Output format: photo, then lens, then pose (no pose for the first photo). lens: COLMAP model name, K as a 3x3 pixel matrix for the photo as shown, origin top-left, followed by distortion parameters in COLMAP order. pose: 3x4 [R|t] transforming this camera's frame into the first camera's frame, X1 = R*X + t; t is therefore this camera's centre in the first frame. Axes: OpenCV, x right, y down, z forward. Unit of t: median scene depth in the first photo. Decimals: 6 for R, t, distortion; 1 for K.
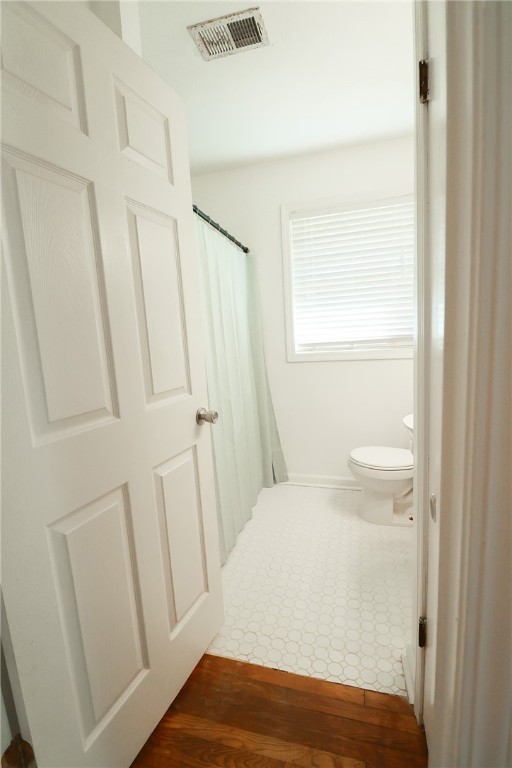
lens RADIAL K [[356.7, 0, 256.0], [0, 356.7, 384.0], [0, 0, 1]] dist [0.000929, -0.013190]
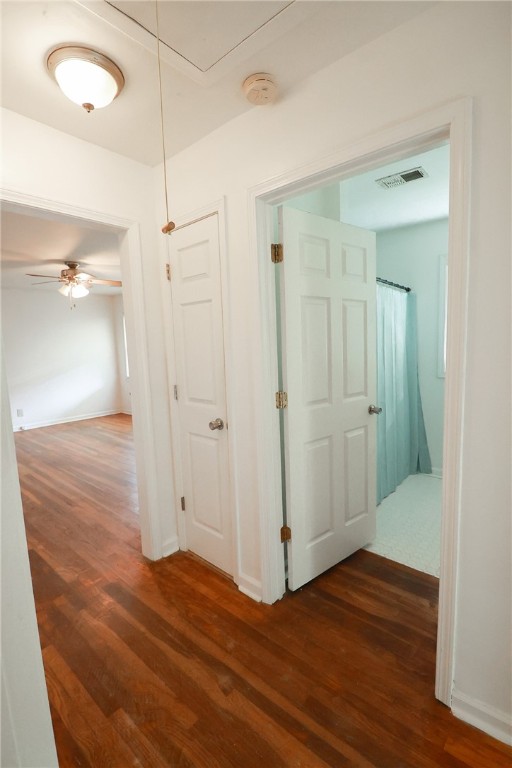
lens RADIAL K [[356.7, 0, 256.0], [0, 356.7, 384.0], [0, 0, 1]] dist [0.000929, -0.013190]
pose [[0.912225, 0.068535, -0.403916, 0.029976], [-0.071460, 0.997413, 0.007848, -0.005881], [0.403409, 0.021704, 0.914762, -0.800386]]
